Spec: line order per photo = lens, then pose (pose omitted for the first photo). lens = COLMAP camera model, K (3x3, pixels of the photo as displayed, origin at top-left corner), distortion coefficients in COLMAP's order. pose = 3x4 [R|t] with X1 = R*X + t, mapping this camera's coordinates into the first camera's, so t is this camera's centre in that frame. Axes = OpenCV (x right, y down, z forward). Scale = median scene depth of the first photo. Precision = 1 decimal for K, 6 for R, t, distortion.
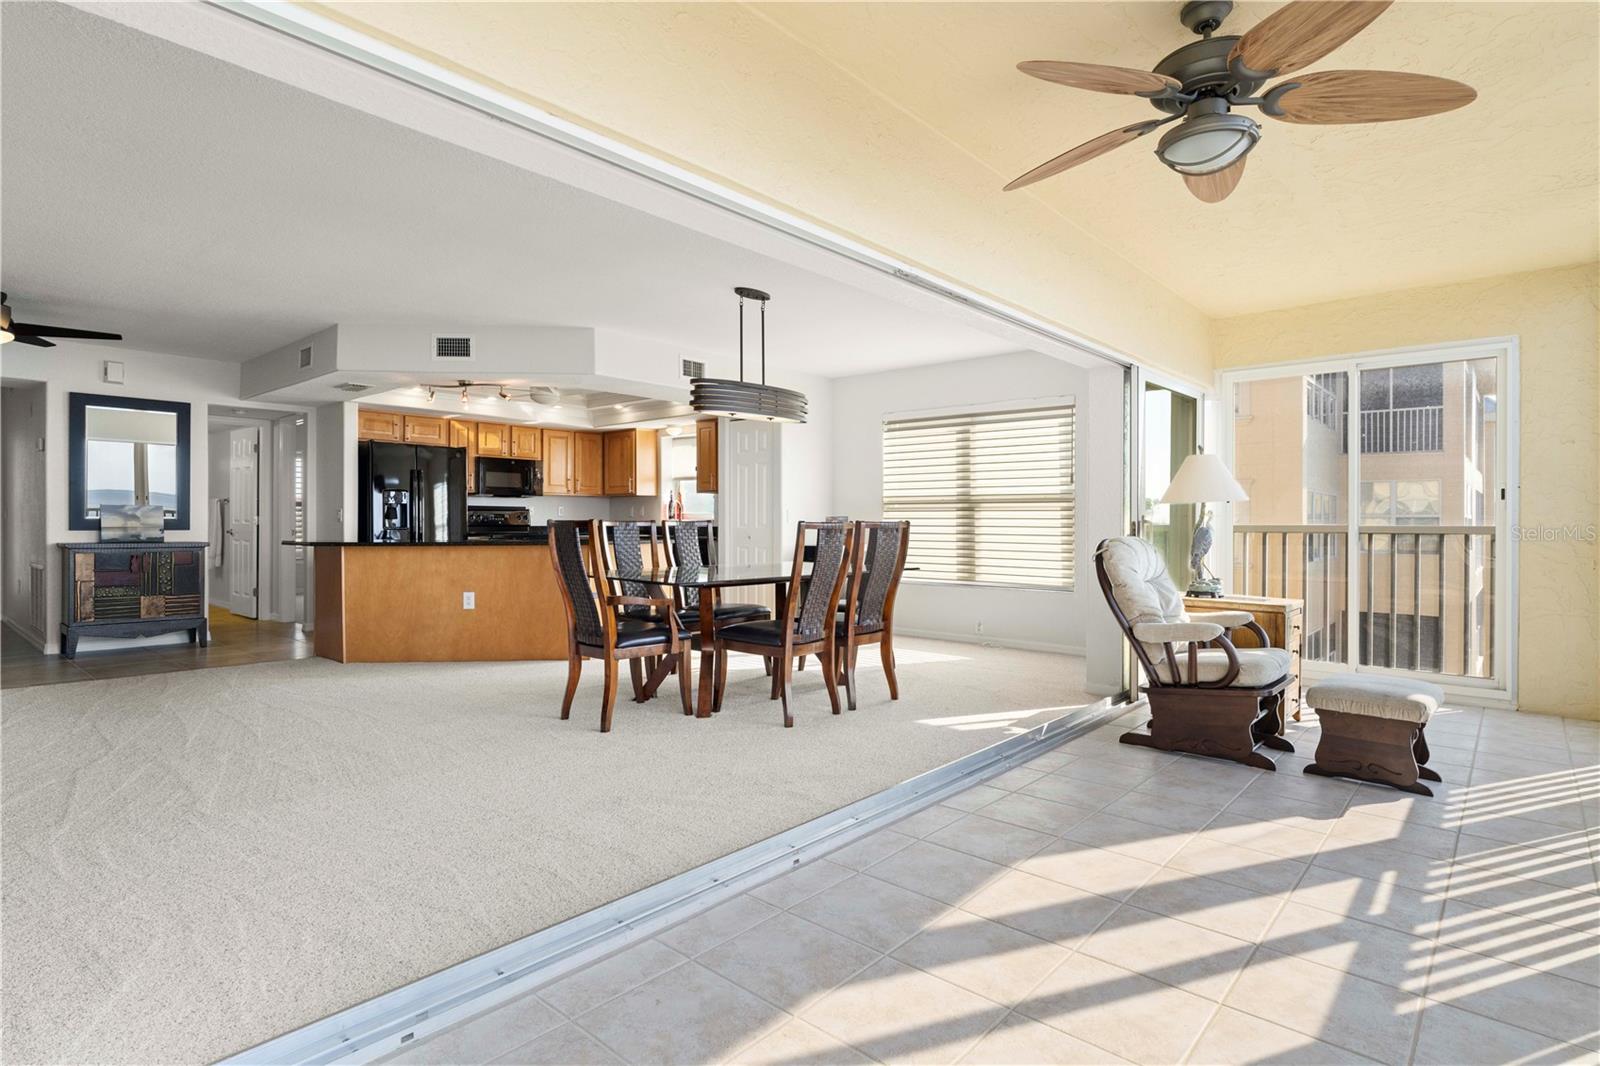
lens RADIAL K [[825.9, 0, 796.2], [0, 825.9, 527.7], [0, 0, 1]] dist [-0.002786, -0.000050]
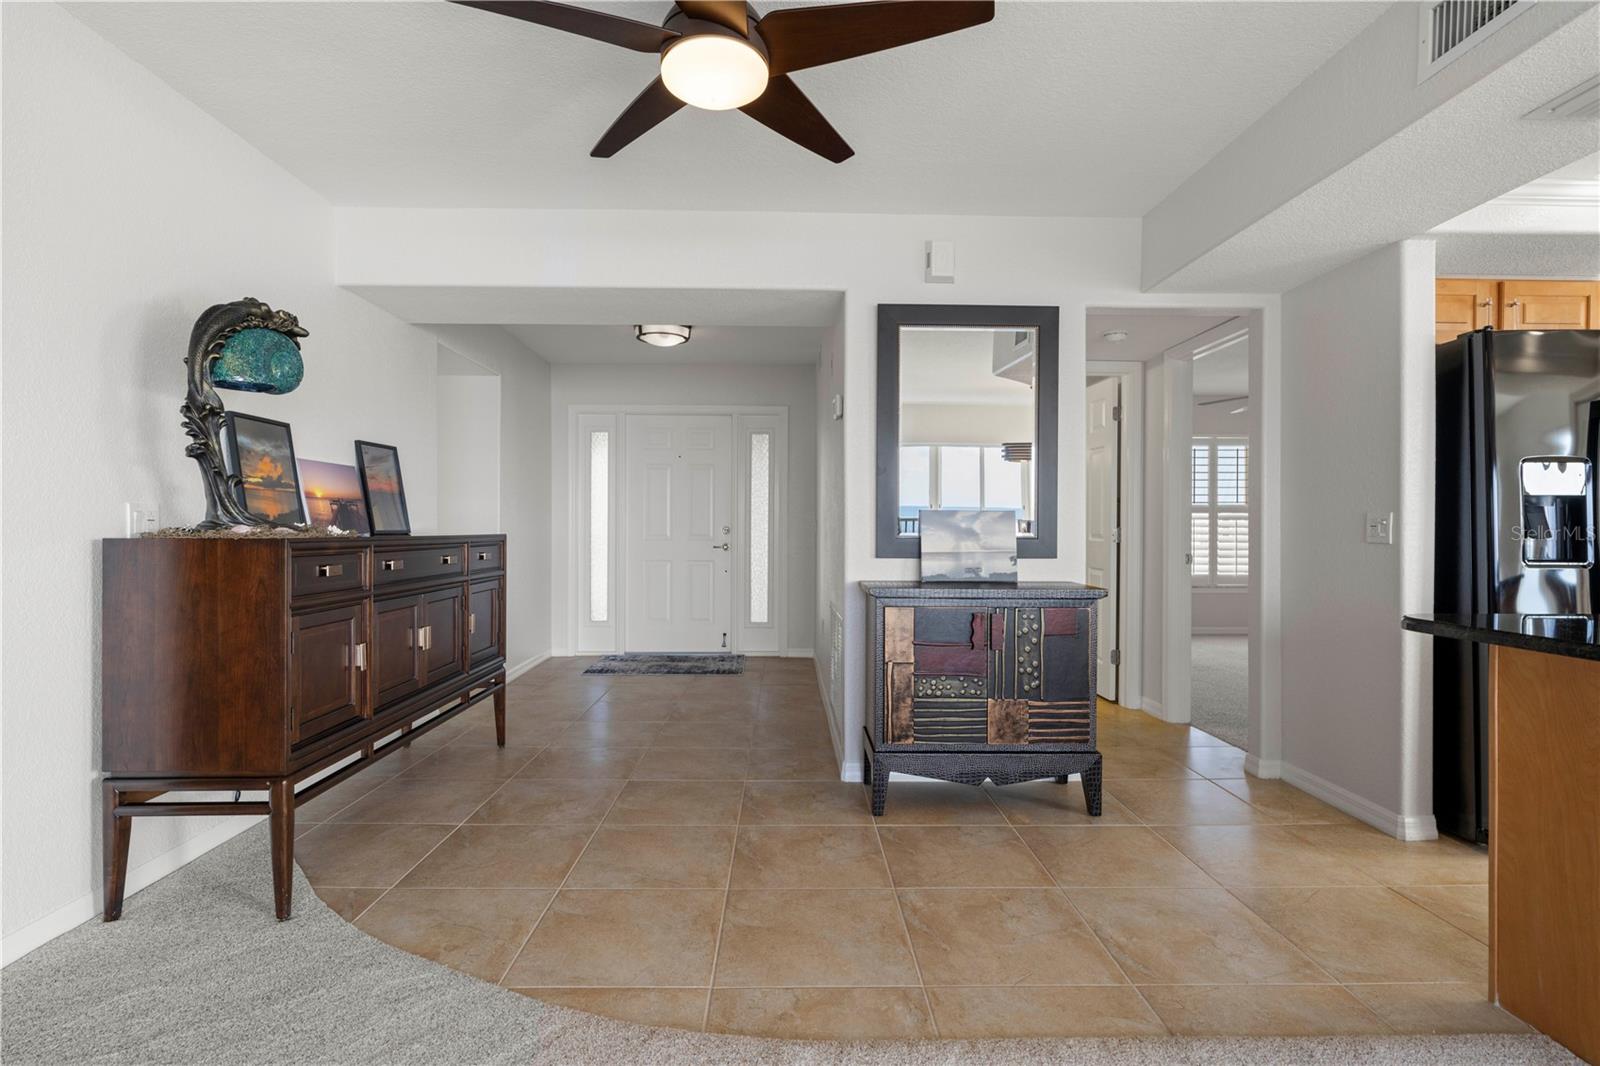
lens RADIAL K [[775.2, 0, 799.4], [0, 775.2, 529.7], [0, 0, 1]] dist [-0.006786, 0.002338]
pose [[0.681163, 0.000116, -0.732132, -0.541665], [-0.004291, 0.999983, -0.003834, -0.013584], [0.732119, 0.005753, 0.681153, 0.613843]]
